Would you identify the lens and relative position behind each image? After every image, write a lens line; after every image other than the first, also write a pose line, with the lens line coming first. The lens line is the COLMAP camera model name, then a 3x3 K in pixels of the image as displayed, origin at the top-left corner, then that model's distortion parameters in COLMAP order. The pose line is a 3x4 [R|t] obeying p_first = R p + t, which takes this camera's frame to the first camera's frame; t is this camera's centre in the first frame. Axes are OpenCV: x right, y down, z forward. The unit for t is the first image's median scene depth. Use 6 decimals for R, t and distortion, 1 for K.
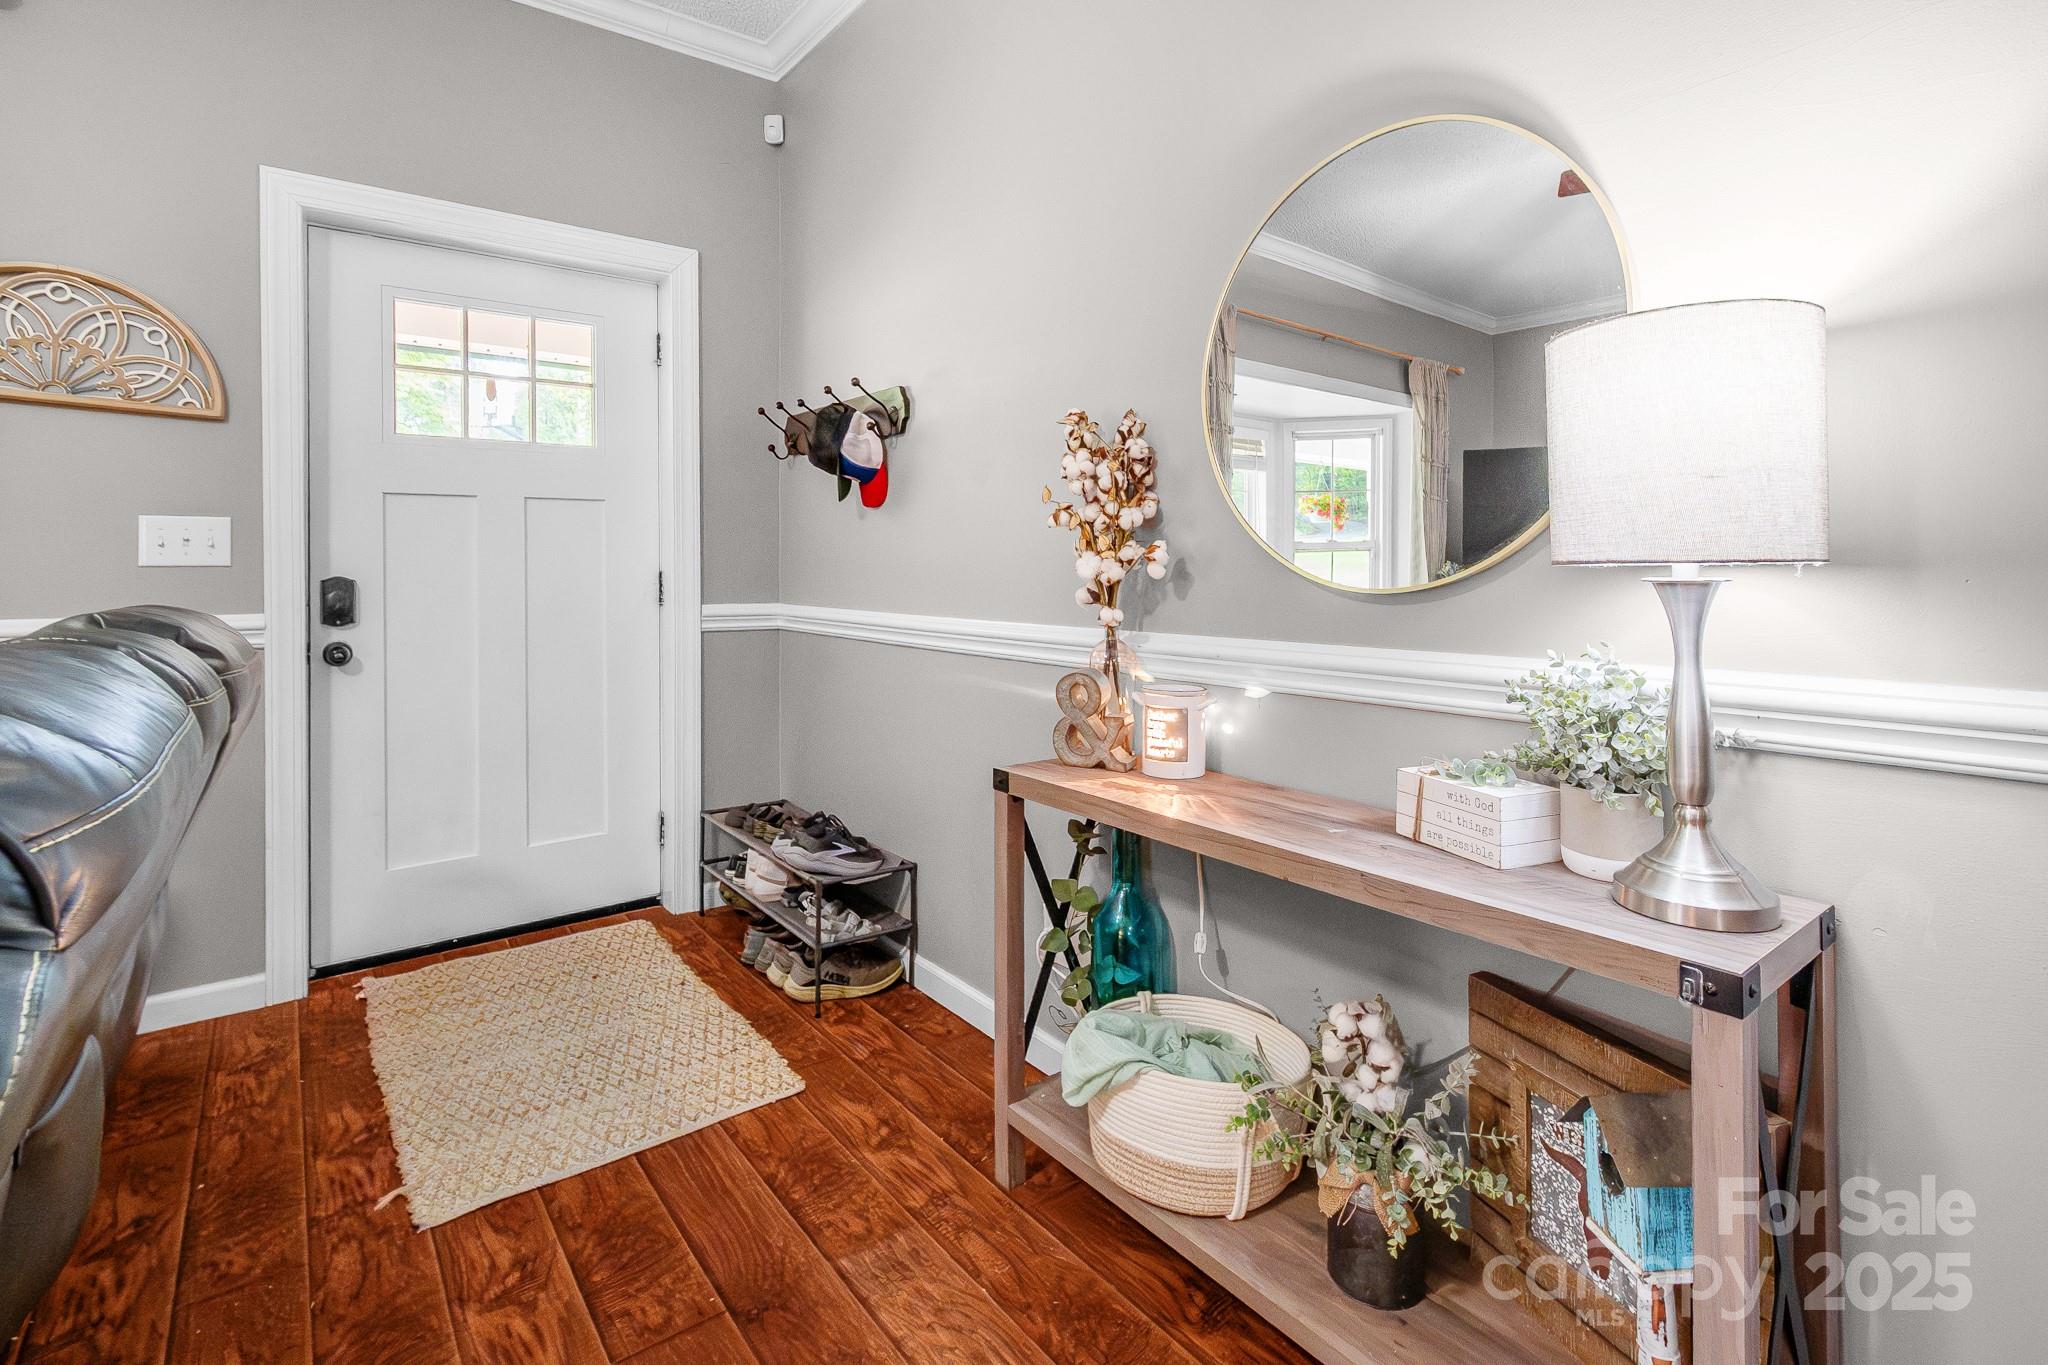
lens RADIAL K [[911.3, 0, 1062.5], [0, 911.3, 553.2], [0, 0, 1]] dist [0.003338, -0.002441]
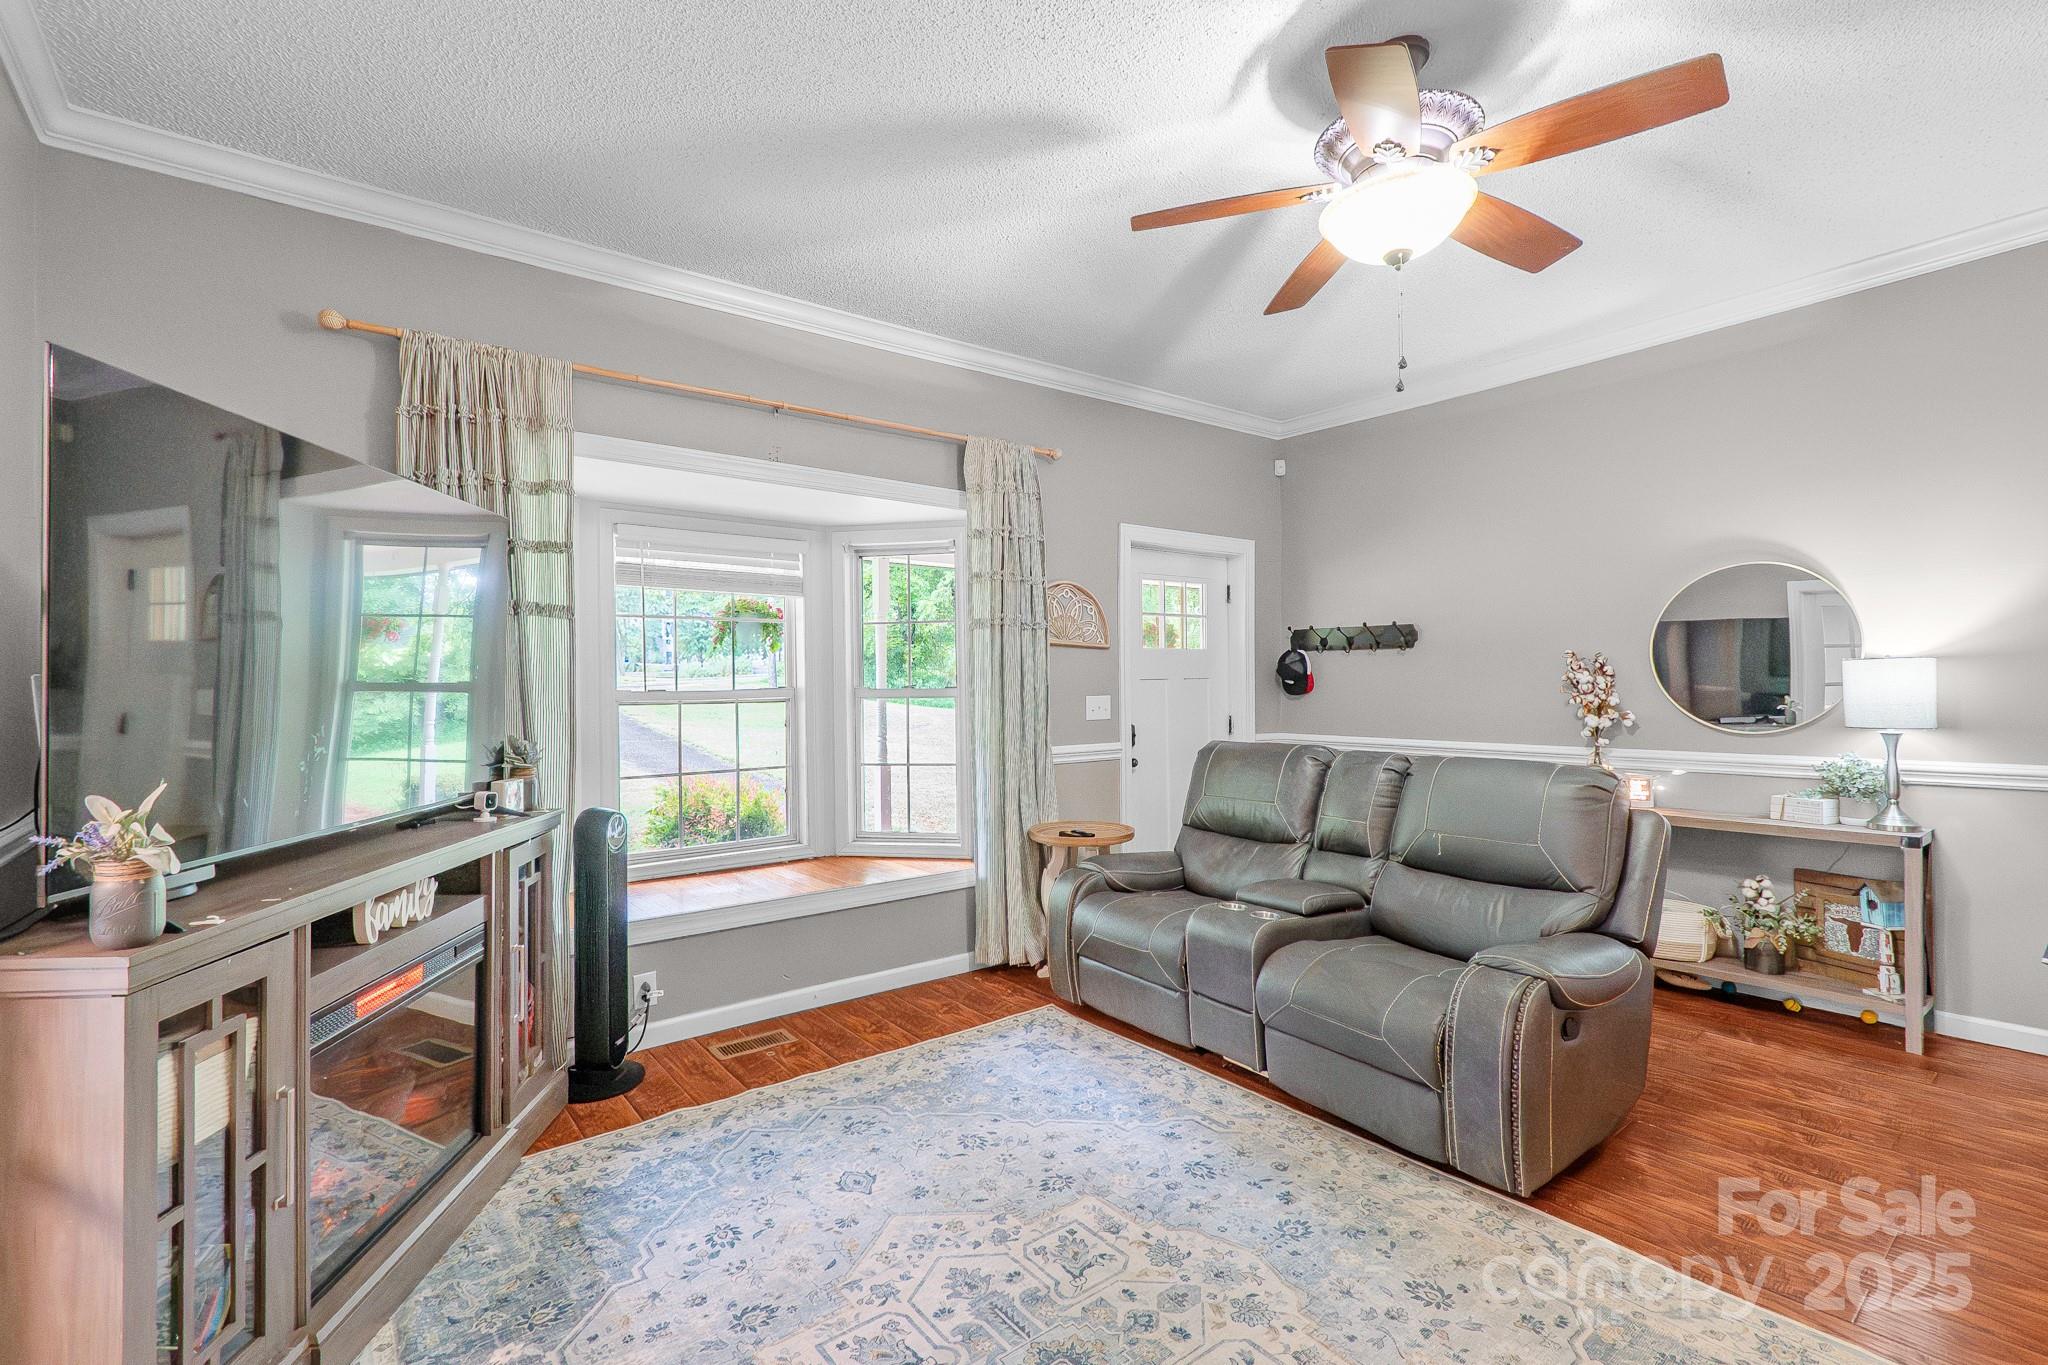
lens RADIAL K [[911.3, 0, 1010.6], [0, 911.3, 677.6], [0, 0, 1]] dist [0.003338, -0.002441]
pose [[0.999859, -0.007111, -0.015196, -2.212135], [0.007230, 0.999943, 0.007802, -0.194944], [0.015140, -0.007911, 0.999854, -2.124341]]
